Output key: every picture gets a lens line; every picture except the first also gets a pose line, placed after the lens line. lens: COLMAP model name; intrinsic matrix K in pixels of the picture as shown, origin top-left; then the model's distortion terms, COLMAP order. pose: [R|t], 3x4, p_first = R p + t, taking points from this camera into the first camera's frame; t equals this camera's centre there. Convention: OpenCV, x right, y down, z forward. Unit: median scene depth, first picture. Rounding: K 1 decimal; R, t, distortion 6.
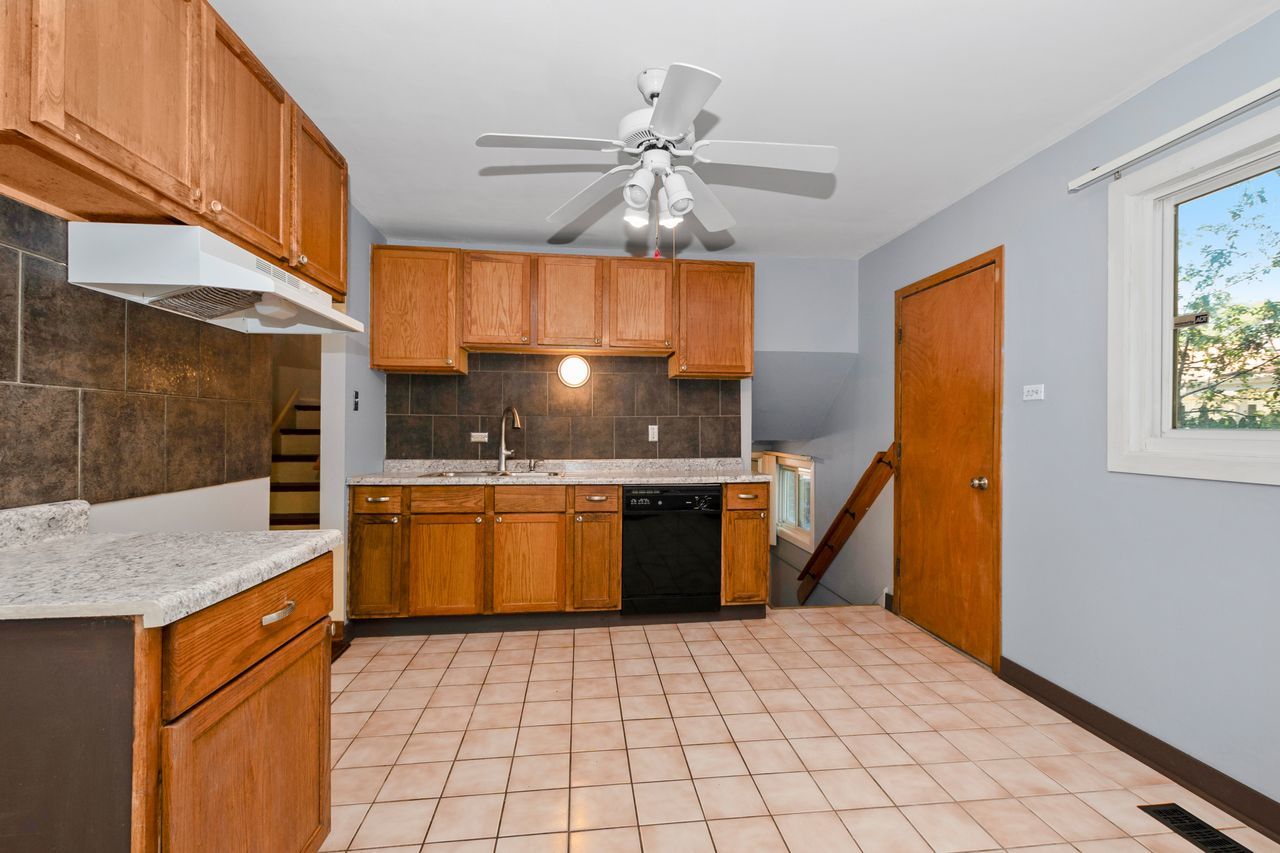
lens RADIAL K [[566.3, 0, 648.2], [0, 566.3, 422.4], [0, 0, 1]] dist [0.000277, -0.000231]
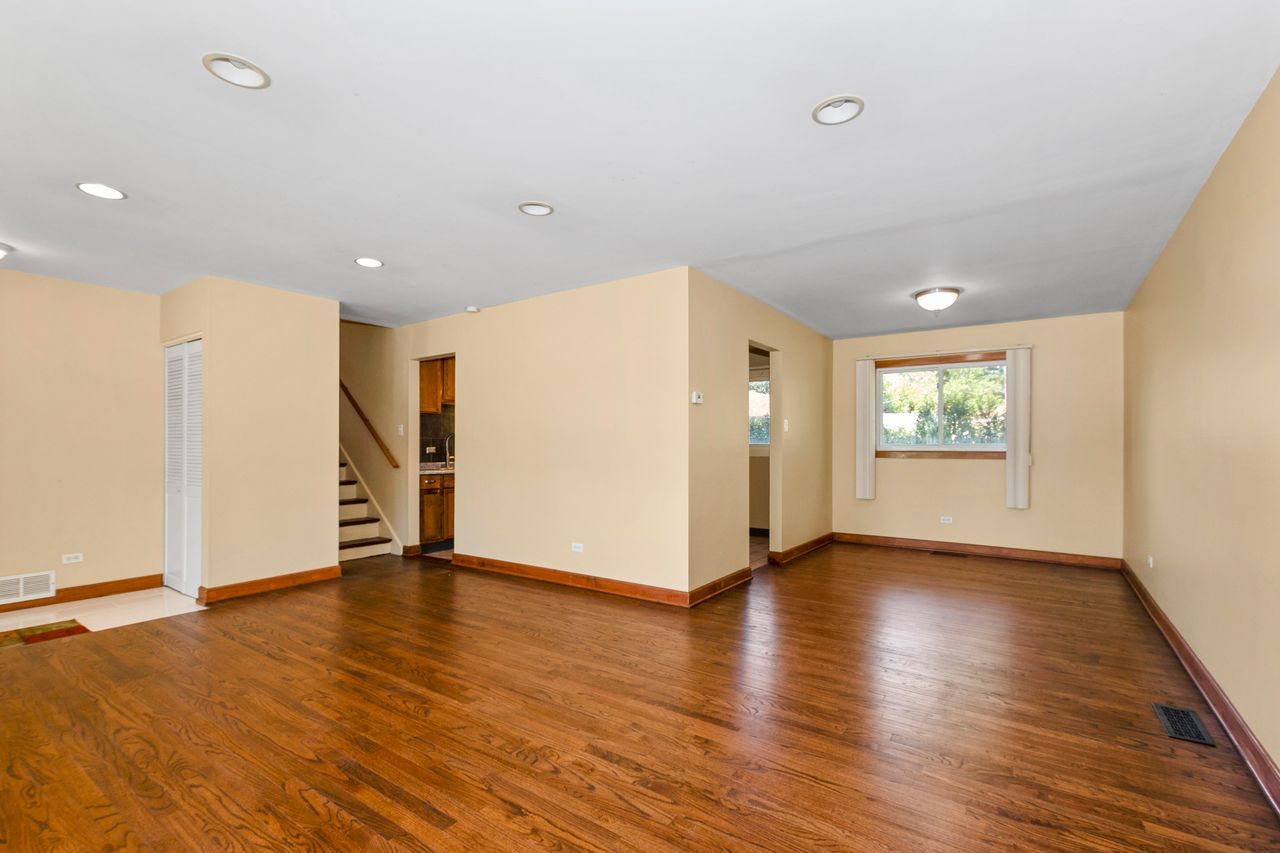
lens RADIAL K [[564.4, 0, 649.0], [0, 564.4, 441.2], [0, 0, 1]] dist [0.000146, -0.000577]
pose [[0.659319, -0.001050, 0.751862, -1.396874], [-0.003459, 0.999984, 0.004429, -0.014534], [-0.751855, -0.005520, 0.659305, -0.819666]]
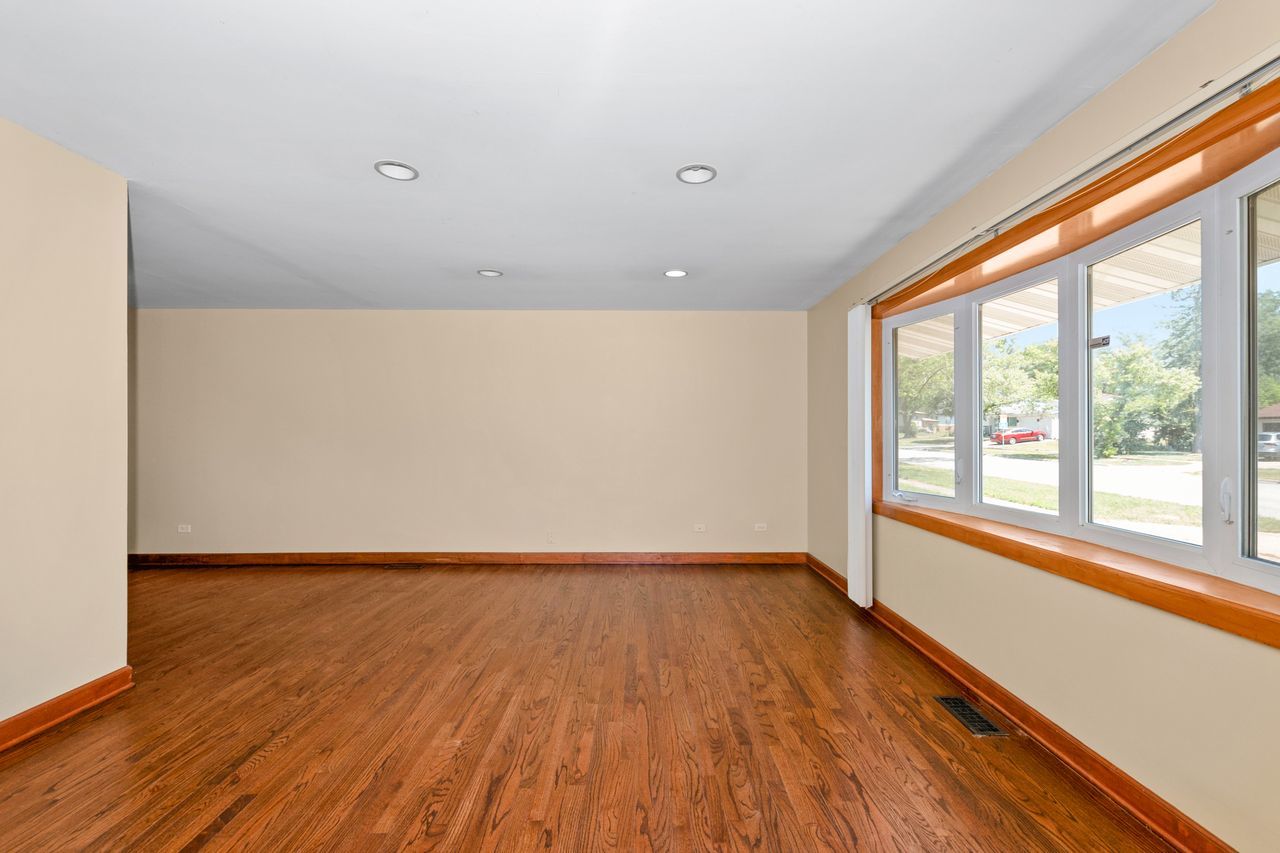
lens RADIAL K [[572.0, 0, 650.1], [0, 572.0, 436.8], [0, 0, 1]] dist [0.001796, -0.000459]
pose [[-0.994066, -0.004006, 0.108706, -1.270590], [-0.004713, 0.999969, -0.006249, -0.013186], [-0.108677, -0.006724, -0.994054, 0.593200]]
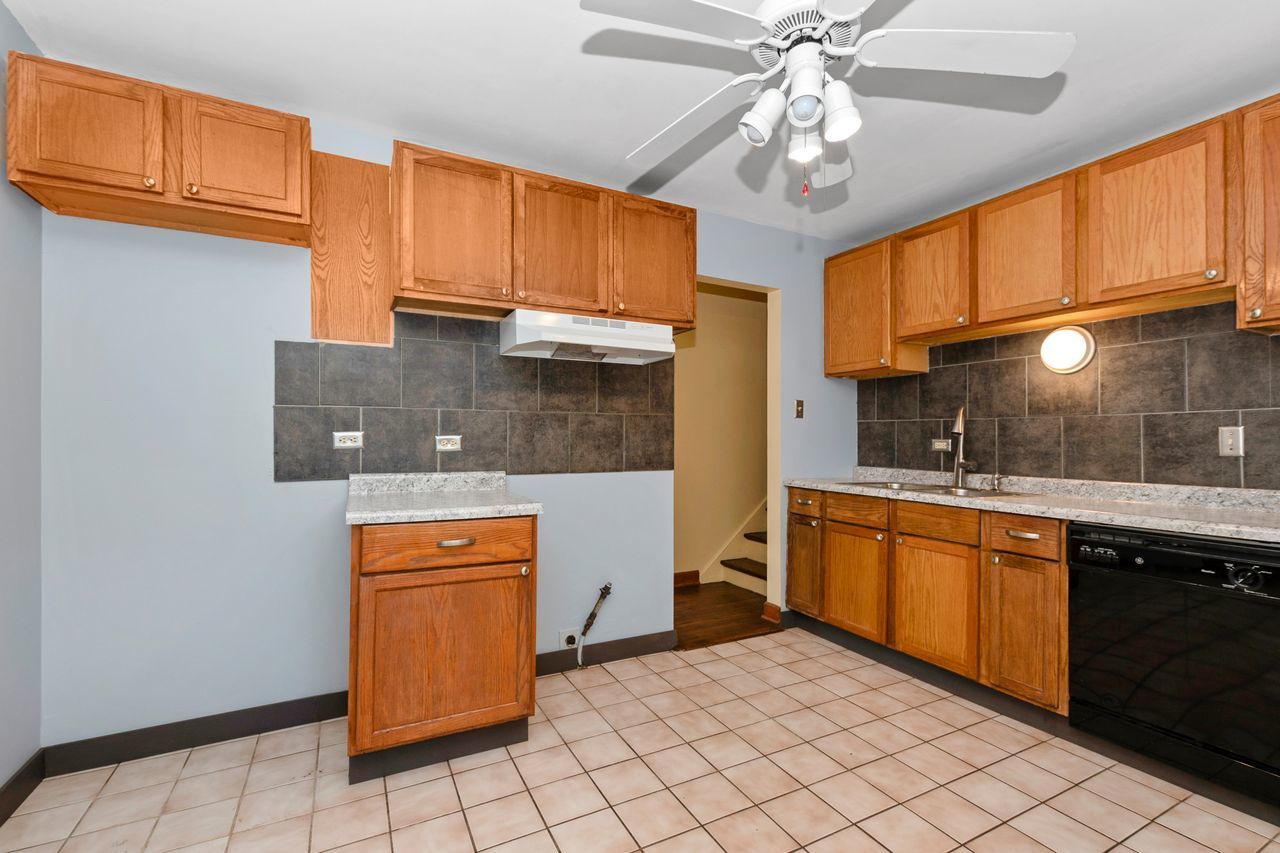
lens RADIAL K [[563.0, 0, 647.4], [0, 563.0, 432.5], [0, 0, 1]] dist [0.002125, -0.000617]
pose [[0.357440, -0.011193, -0.933869, 0.386820], [0.008184, 0.999927, -0.008852, 0.013566], [0.933900, -0.004478, 0.357505, 0.342239]]
